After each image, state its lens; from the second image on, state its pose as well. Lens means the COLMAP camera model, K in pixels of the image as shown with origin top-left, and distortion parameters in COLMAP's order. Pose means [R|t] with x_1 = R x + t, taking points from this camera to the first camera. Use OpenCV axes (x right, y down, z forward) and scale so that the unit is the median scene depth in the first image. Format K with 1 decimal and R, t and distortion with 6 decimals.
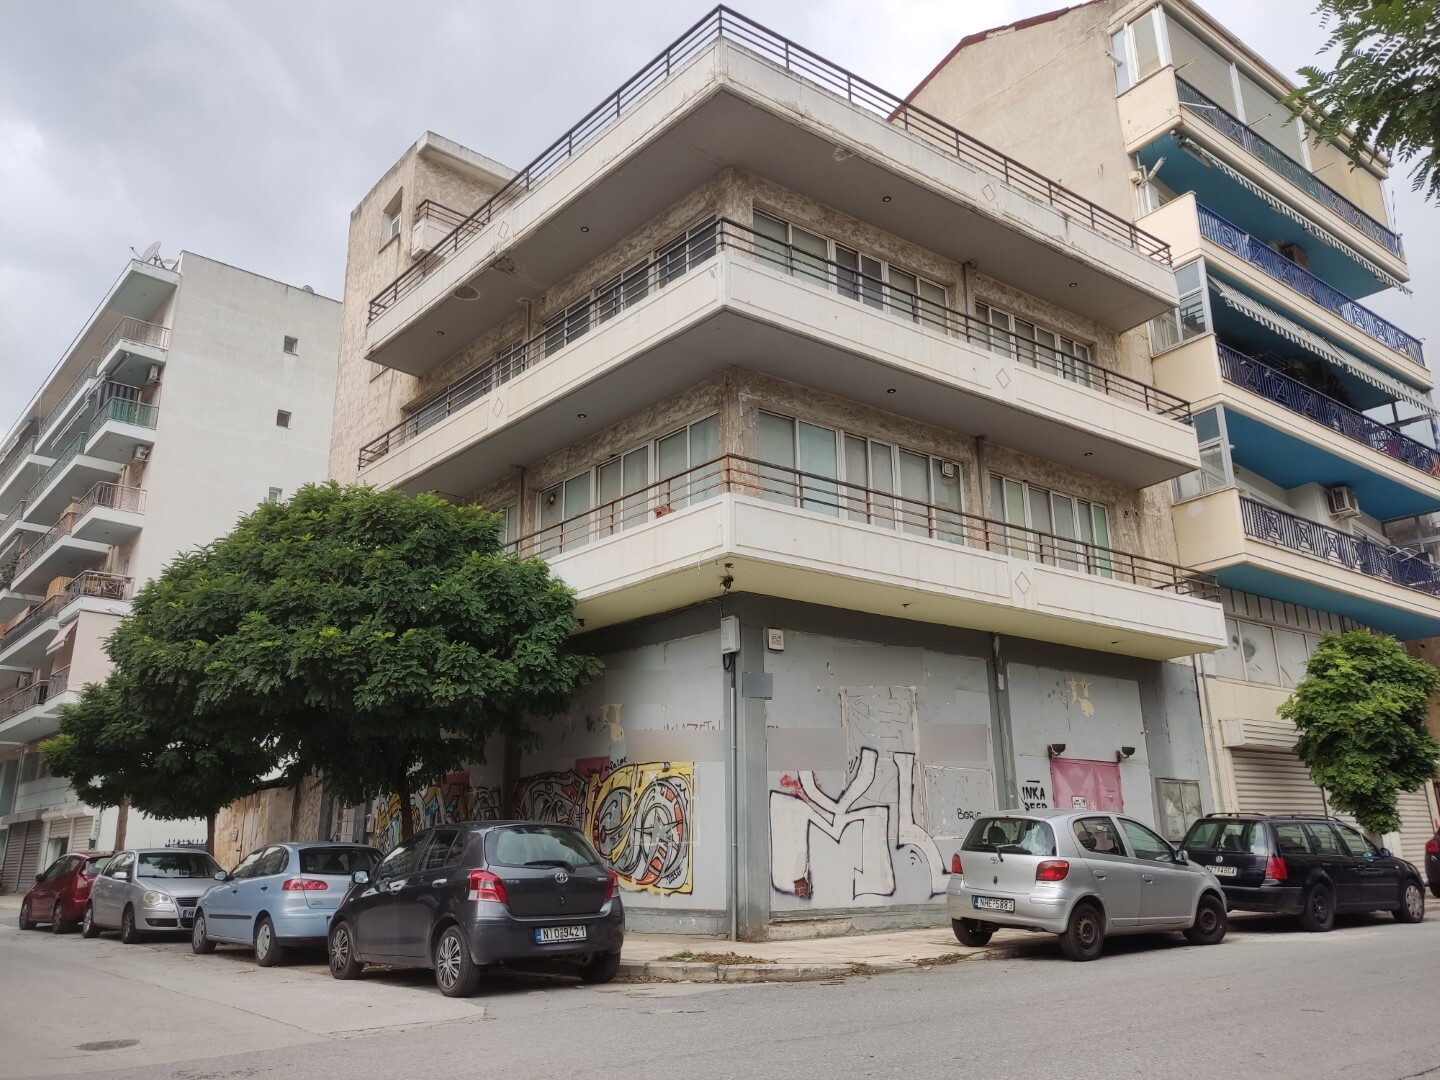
lens RADIAL K [[1080.1, 0, 717.2], [0, 1080.1, 548.8], [0, 0, 1]] dist [0.002418, -0.004727]
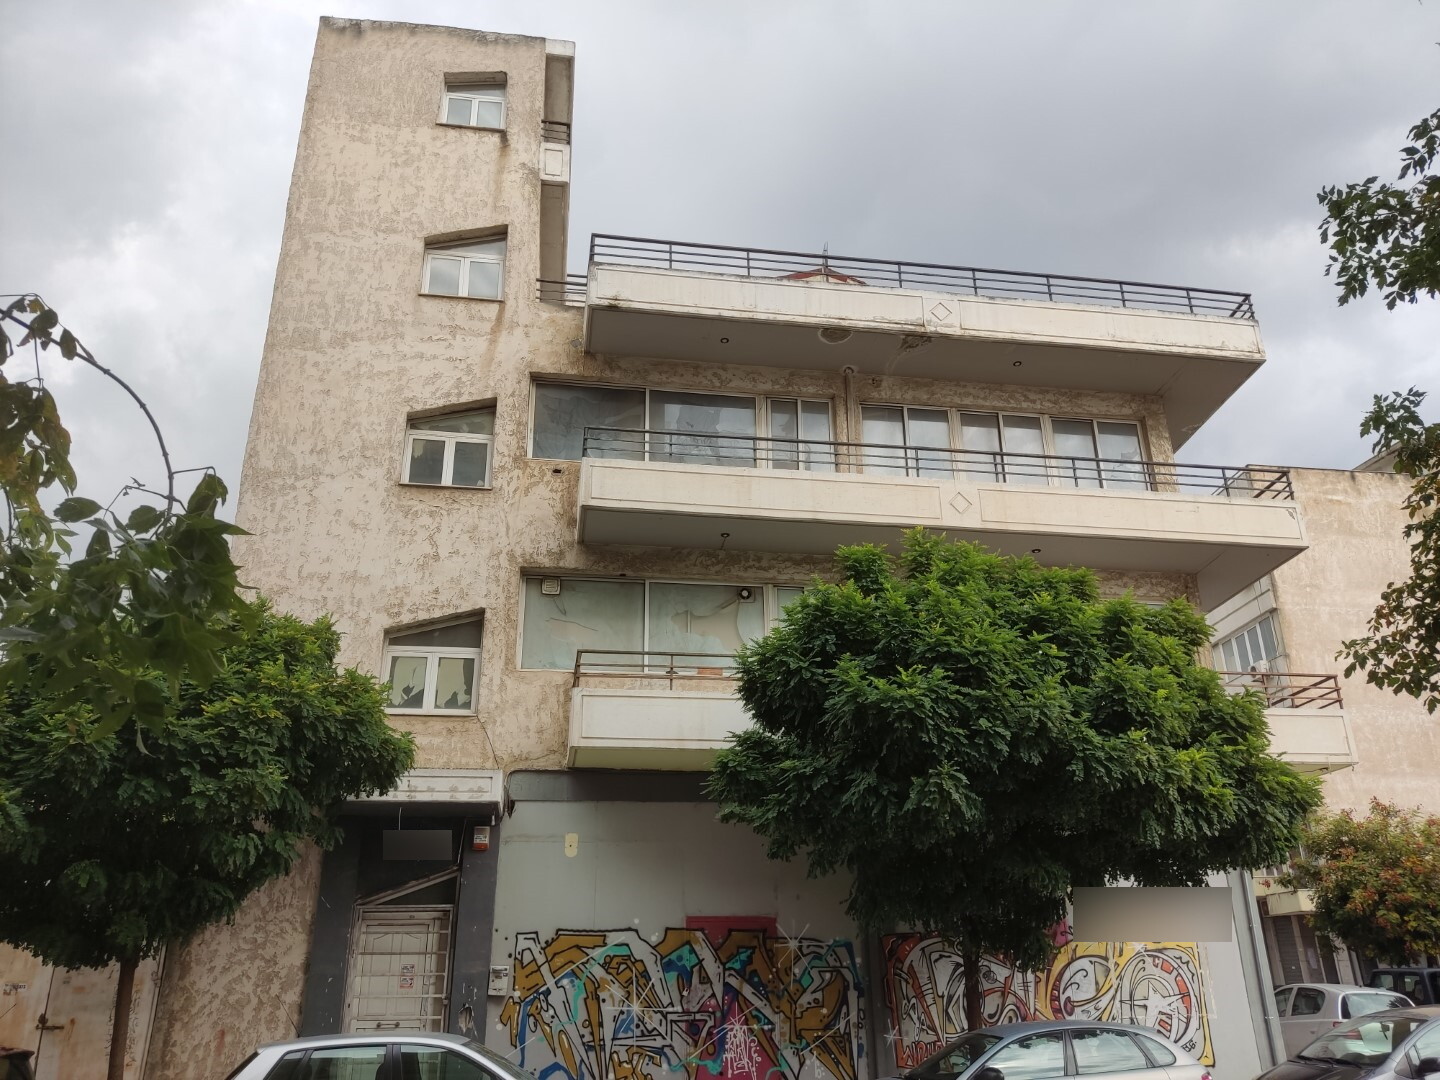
lens RADIAL K [[1132.0, 0, 720.0], [0, 1132.0, 540.0], [0, 0, 1]] dist [0.002764, -0.005409]
pose [[0.532144, 0.335253, 0.777450, -1.150636], [-0.225980, 0.941190, -0.251184, 0.198566], [-0.815938, -0.042022, 0.576610, 0.697735]]
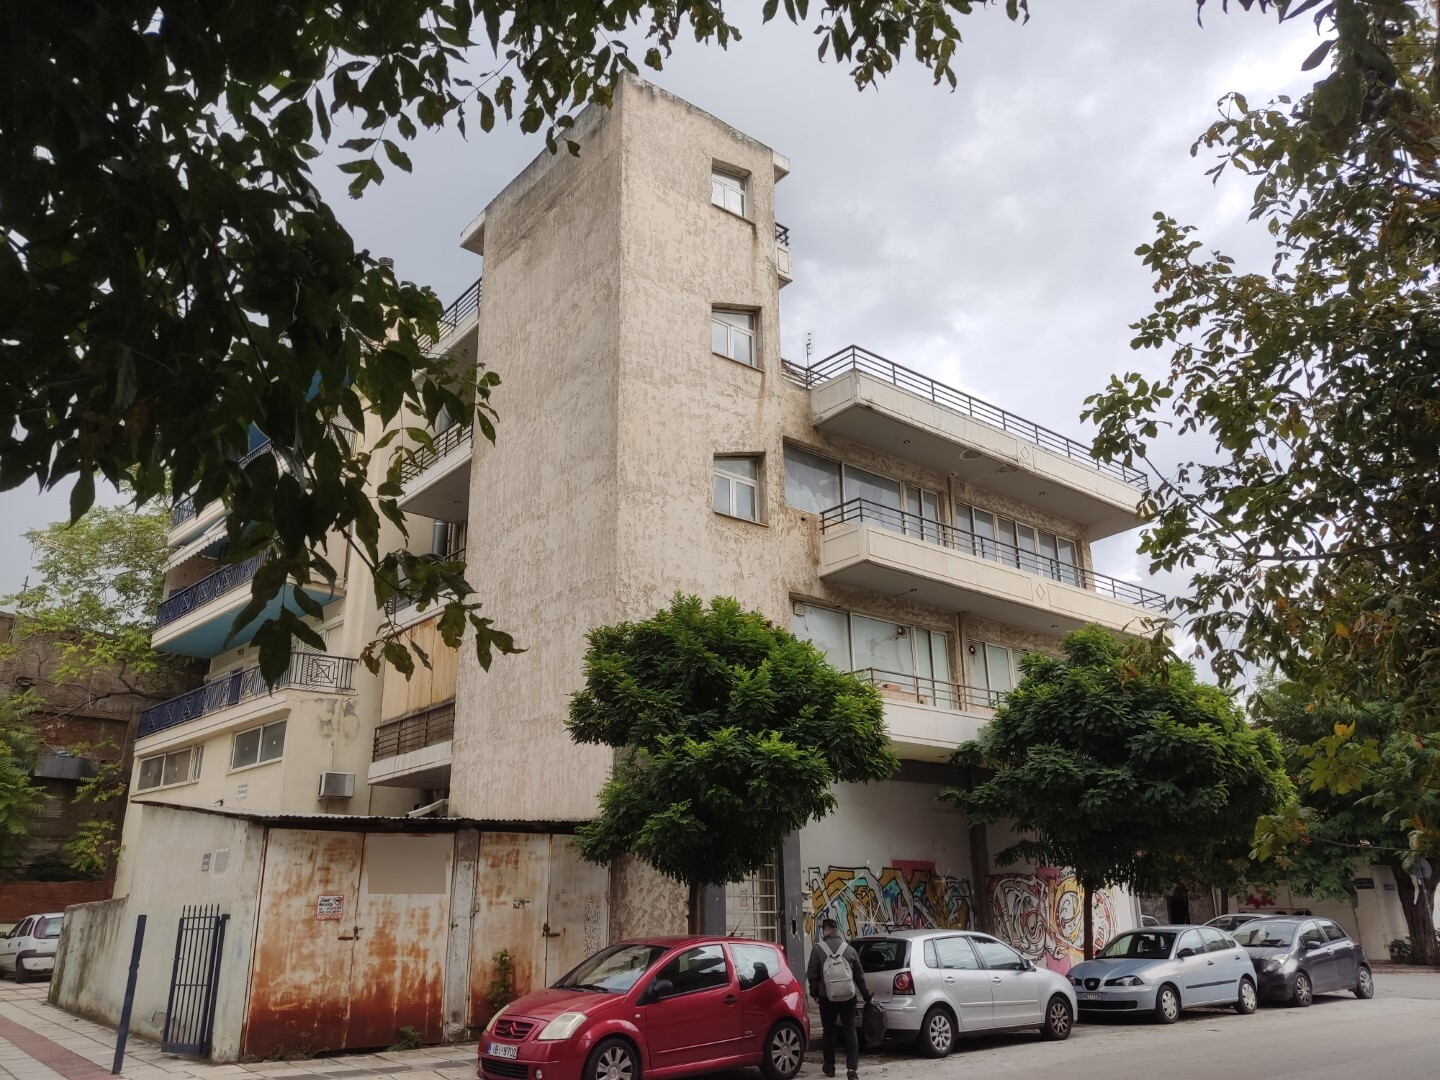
lens RADIAL K [[1080.1, 0, 717.2], [0, 1080.1, 548.8], [0, 0, 1]] dist [0.002418, -0.004727]
pose [[0.053440, 0.344684, 0.937196, -1.669469], [-0.261782, 0.910548, -0.319956, 0.392230], [-0.963646, -0.228243, 0.138892, 1.358586]]
